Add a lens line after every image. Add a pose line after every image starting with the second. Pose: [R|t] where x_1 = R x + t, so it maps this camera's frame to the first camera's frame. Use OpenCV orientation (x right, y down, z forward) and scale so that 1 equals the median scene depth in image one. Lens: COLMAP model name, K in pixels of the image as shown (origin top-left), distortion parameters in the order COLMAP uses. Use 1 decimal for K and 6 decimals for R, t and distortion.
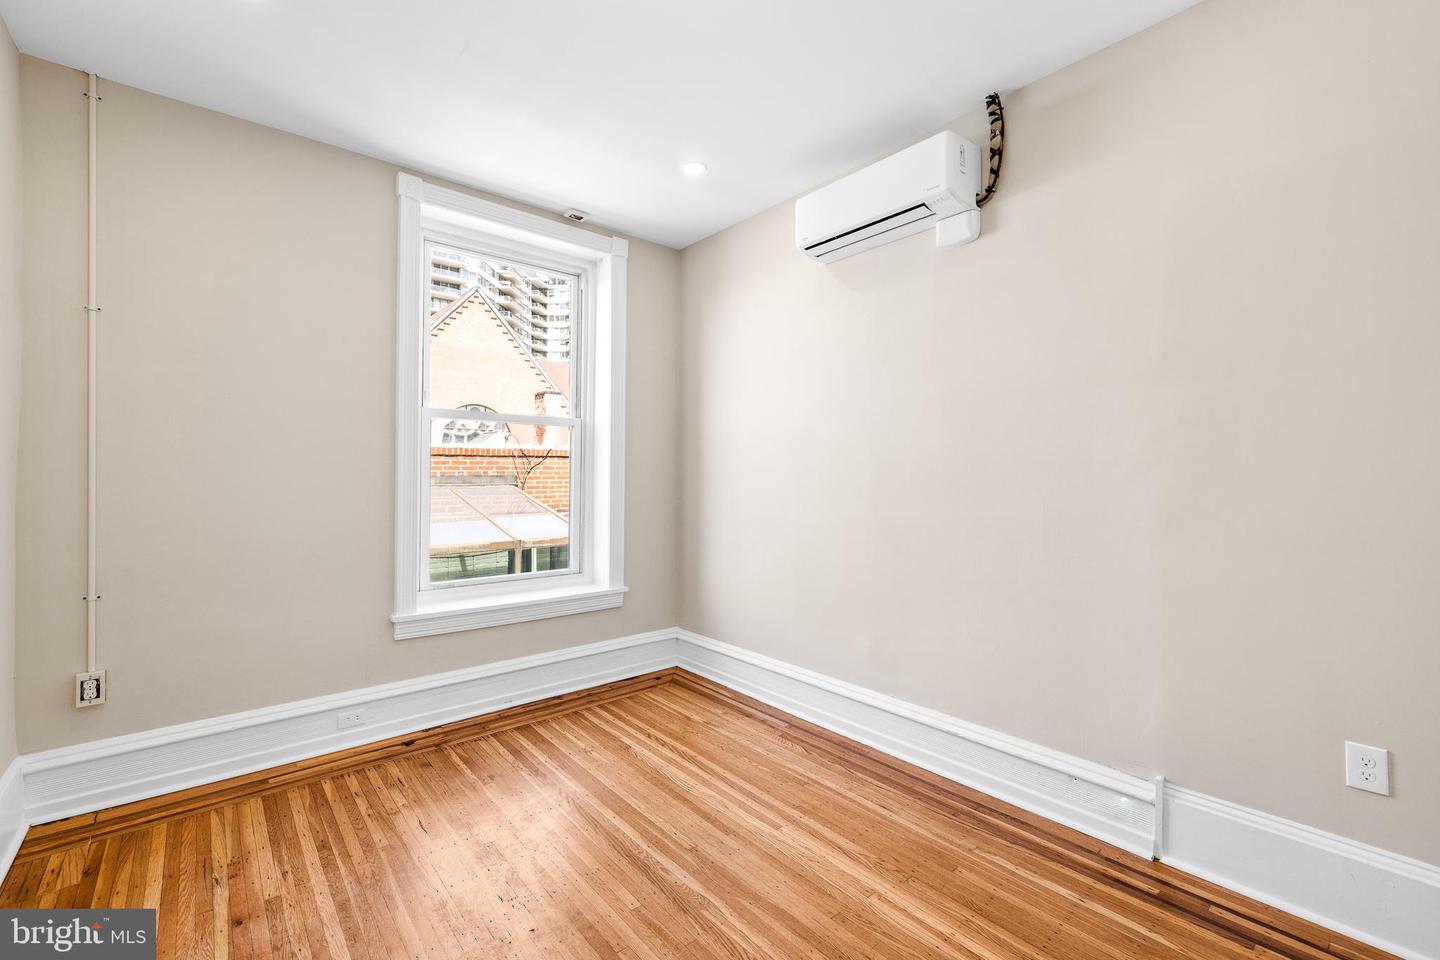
lens RADIAL K [[612.4, 0, 720.0], [0, 612.4, 480.0], [0, 0, 1]] dist [-0.000005, -0.000072]
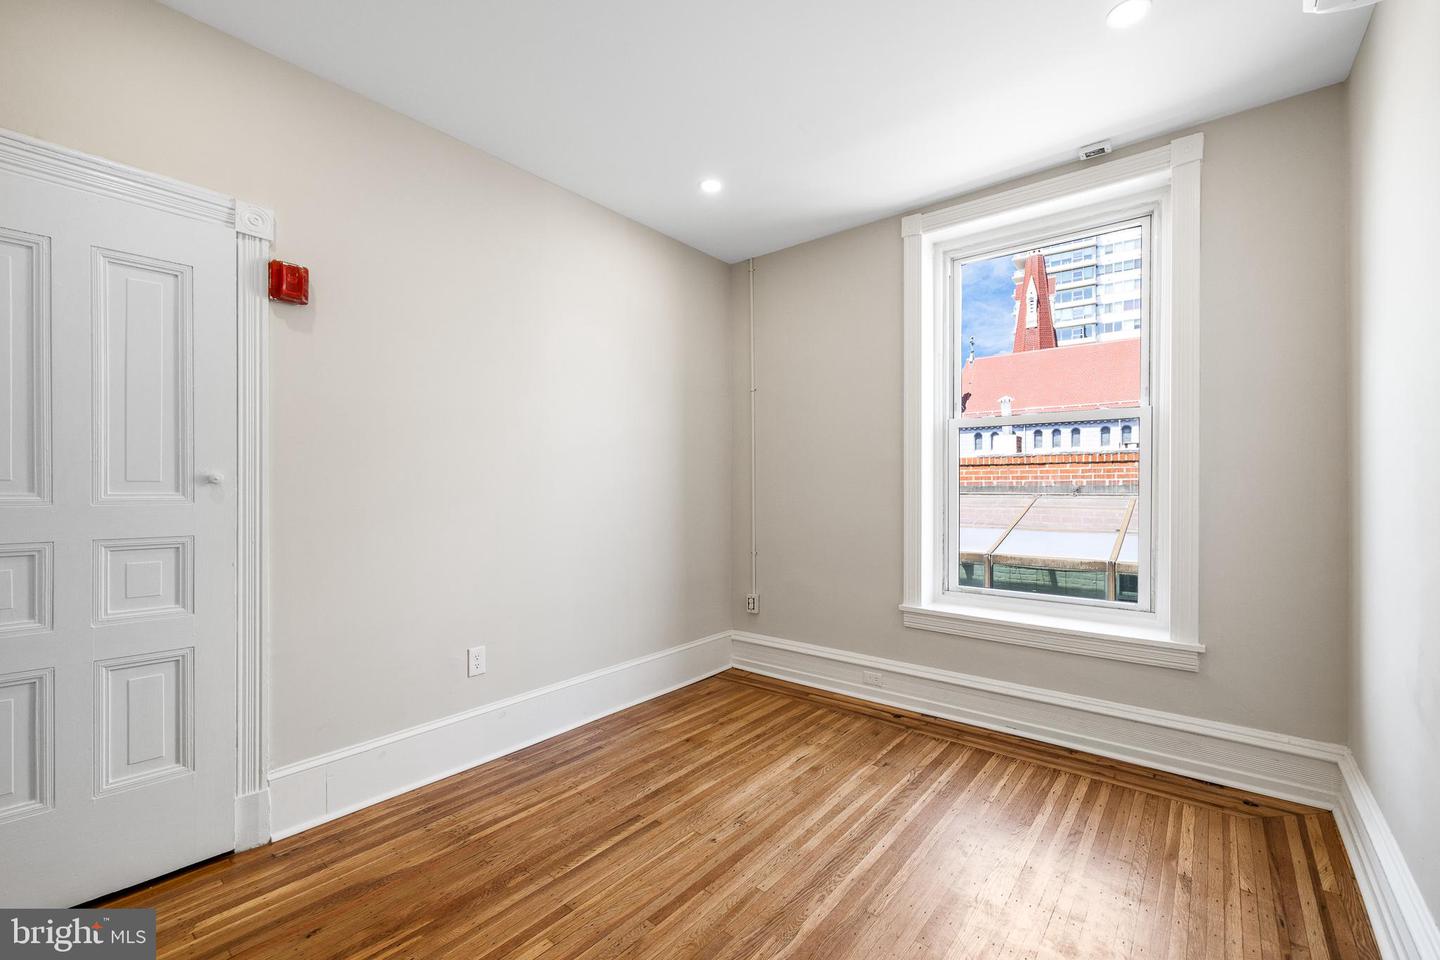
lens RADIAL K [[609.7, 0, 718.2], [0, 609.7, 494.4], [0, 0, 1]] dist [0.000796, -0.000156]
pose [[0.170711, 0.010864, -0.985261, 0.534052], [-0.005051, 0.999936, 0.010151, 0.004308], [0.985308, 0.003244, 0.170754, 0.453679]]
